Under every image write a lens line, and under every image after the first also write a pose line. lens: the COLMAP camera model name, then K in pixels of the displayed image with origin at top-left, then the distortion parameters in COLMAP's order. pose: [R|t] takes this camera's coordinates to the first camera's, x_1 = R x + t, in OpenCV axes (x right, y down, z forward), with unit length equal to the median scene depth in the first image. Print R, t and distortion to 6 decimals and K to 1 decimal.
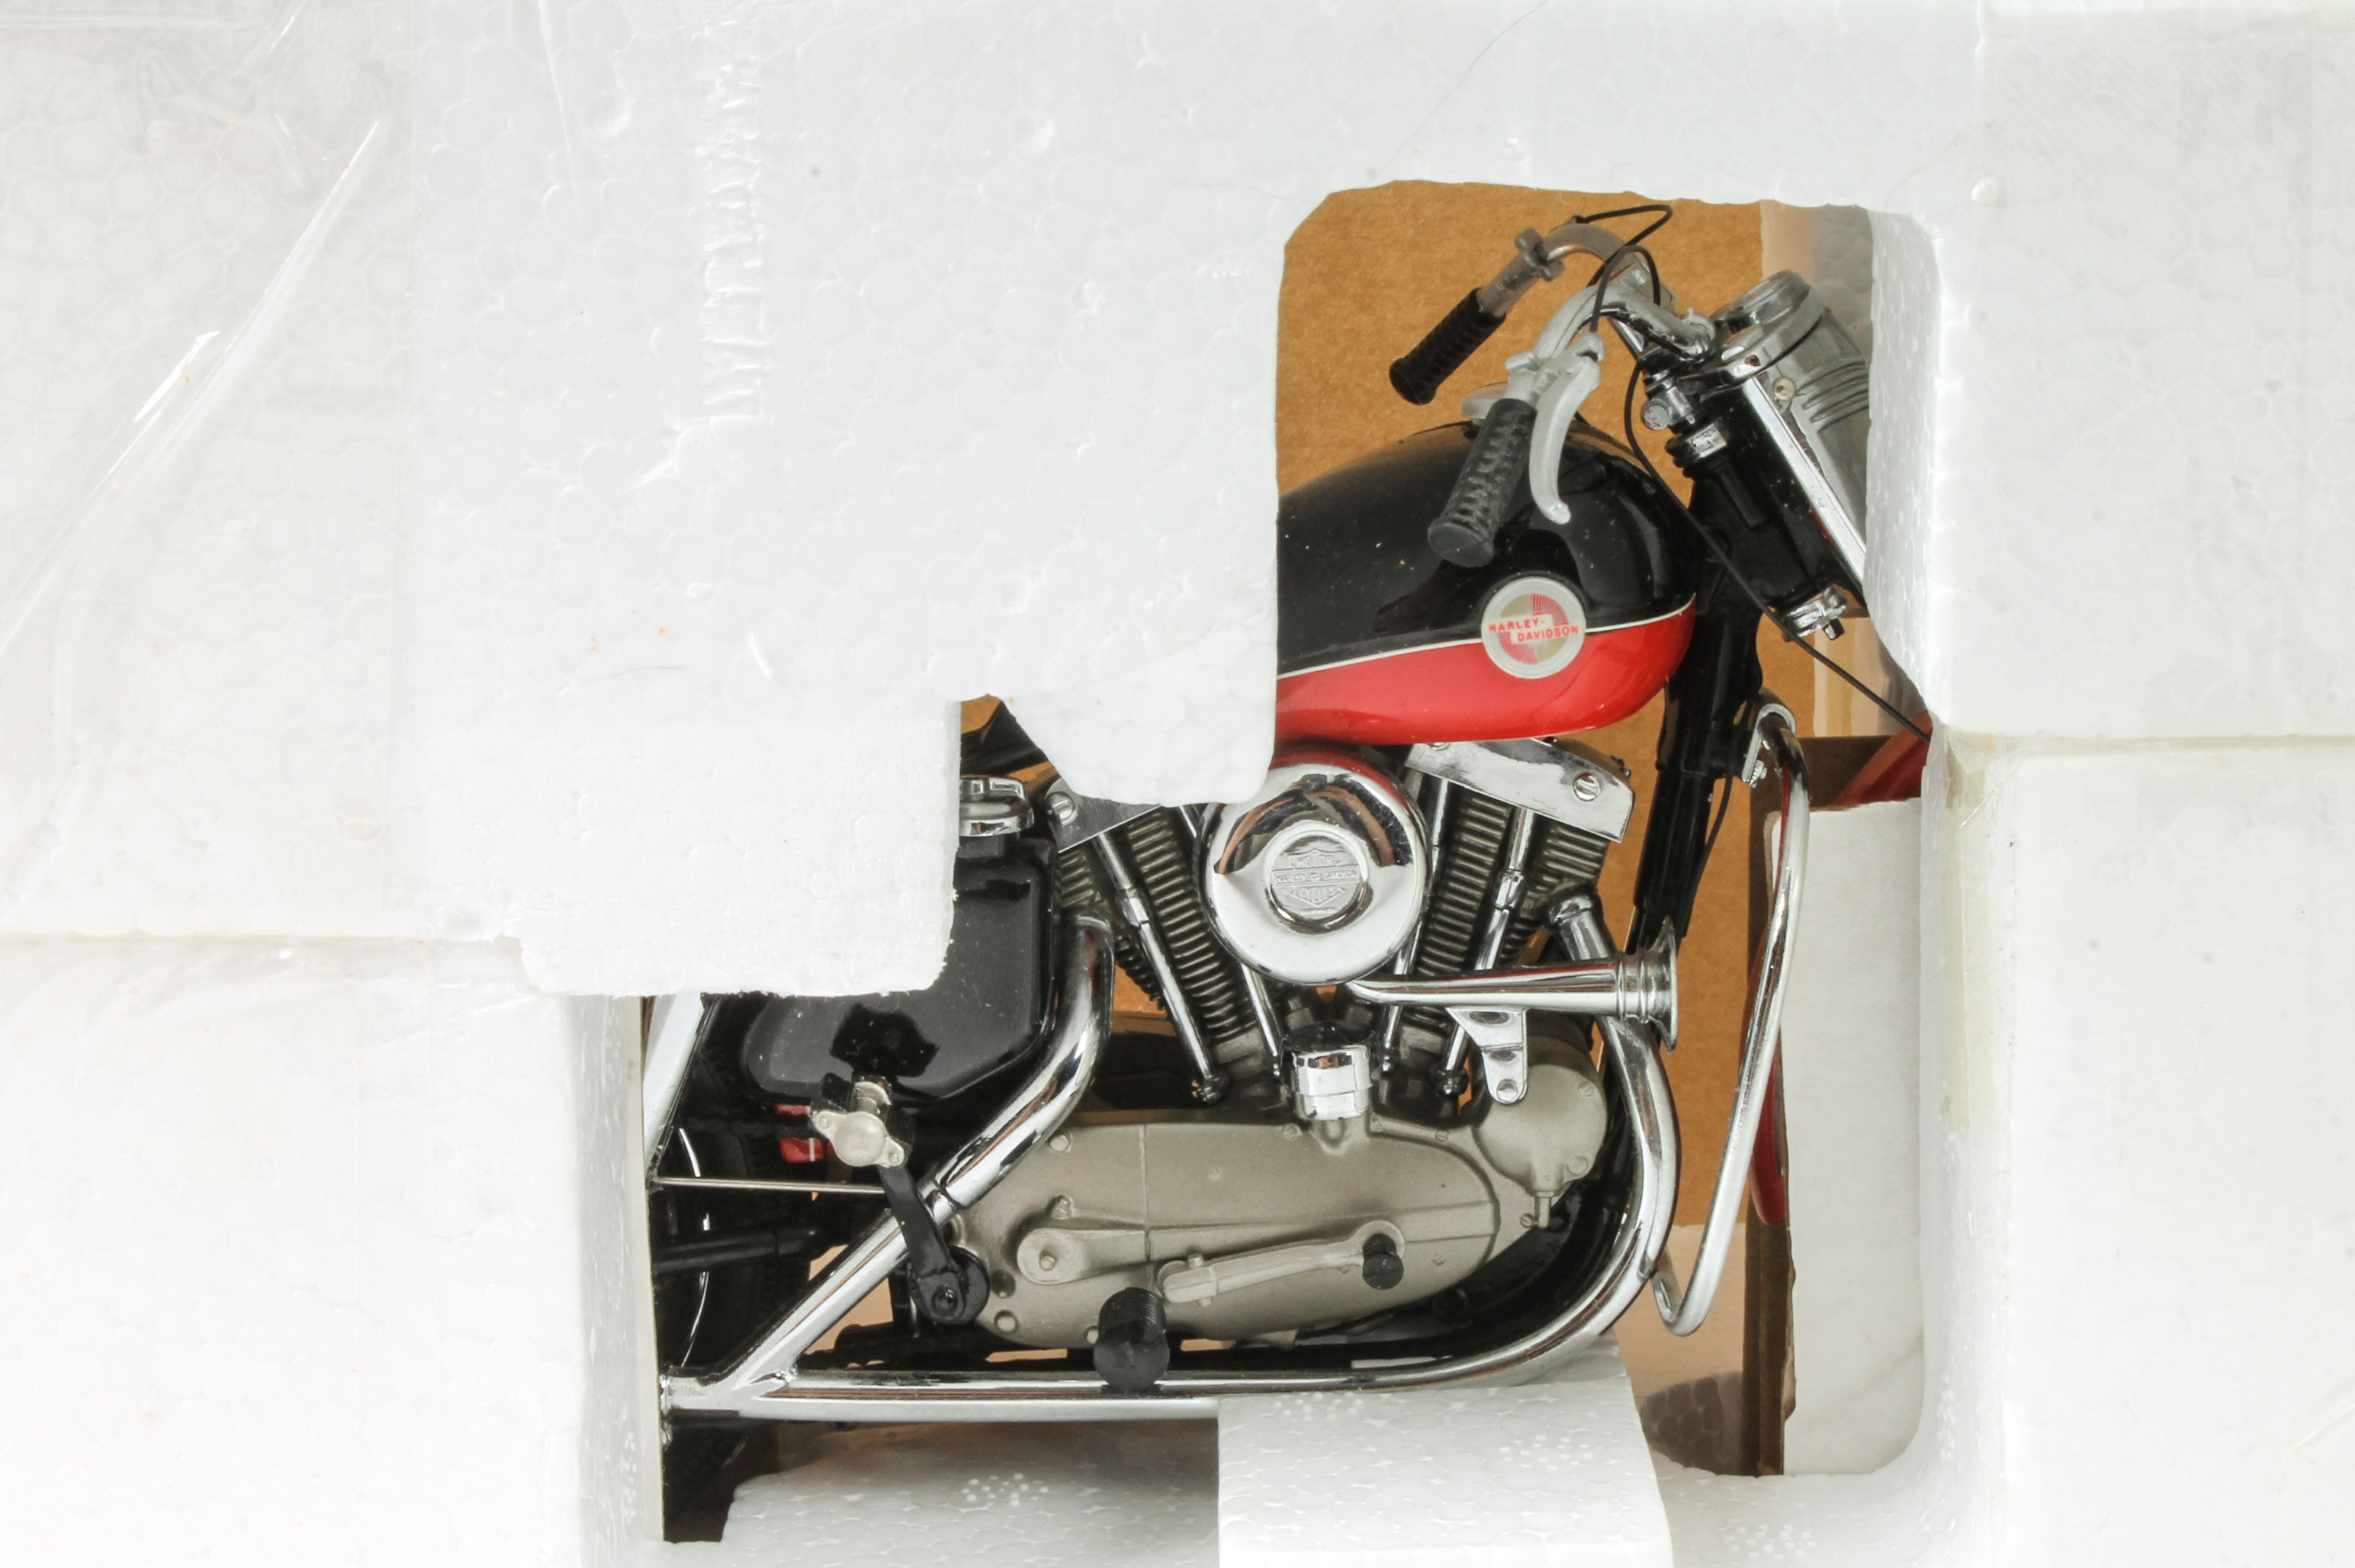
lens RADIAL K [[3598.4, 0, 1177.5], [0, 3598.4, 784.0], [0, 0, 1]] dist [-0.016552, 0.168710]
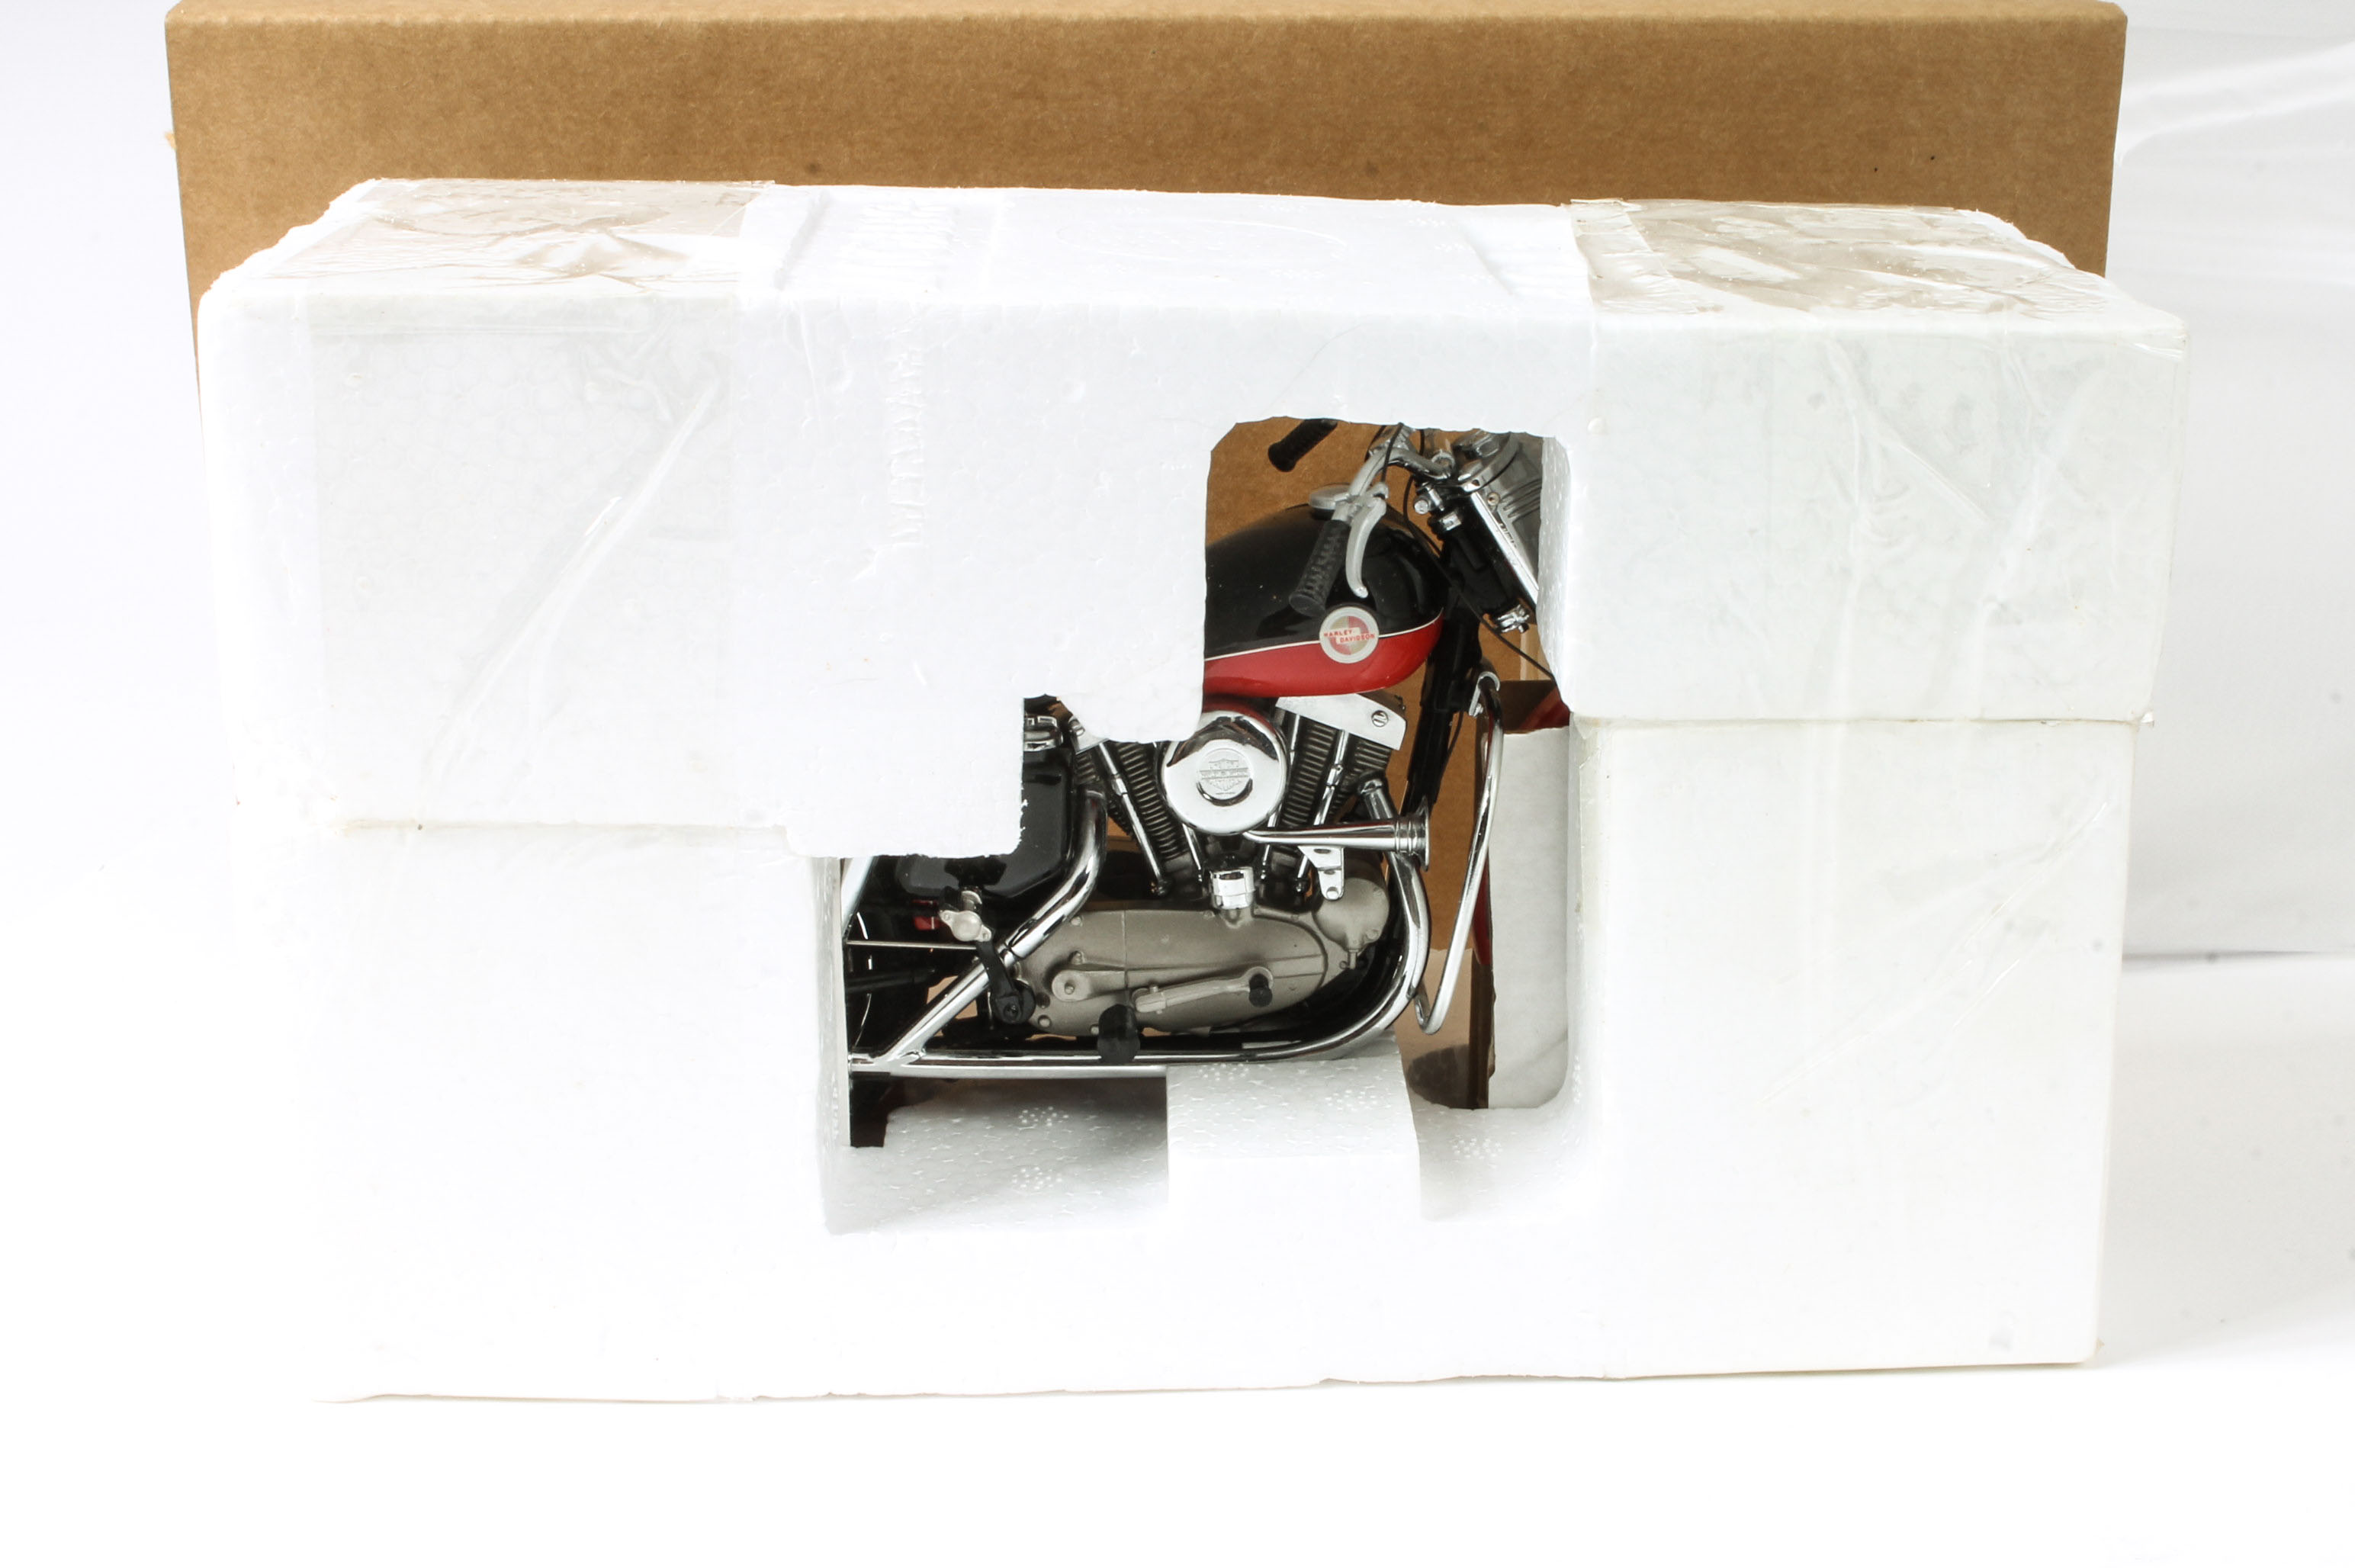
lens RADIAL K [[2360.7, 0, 1177.5], [0, 2360.7, 784.0], [0, 0, 1]] dist [-0.007871, -0.005782]
pose [[0.999760, 0.003882, 0.021540, -0.008626], [-0.005316, 0.997743, 0.066944, -0.044157], [-0.021231, -0.067042, 0.997524, -0.141092]]
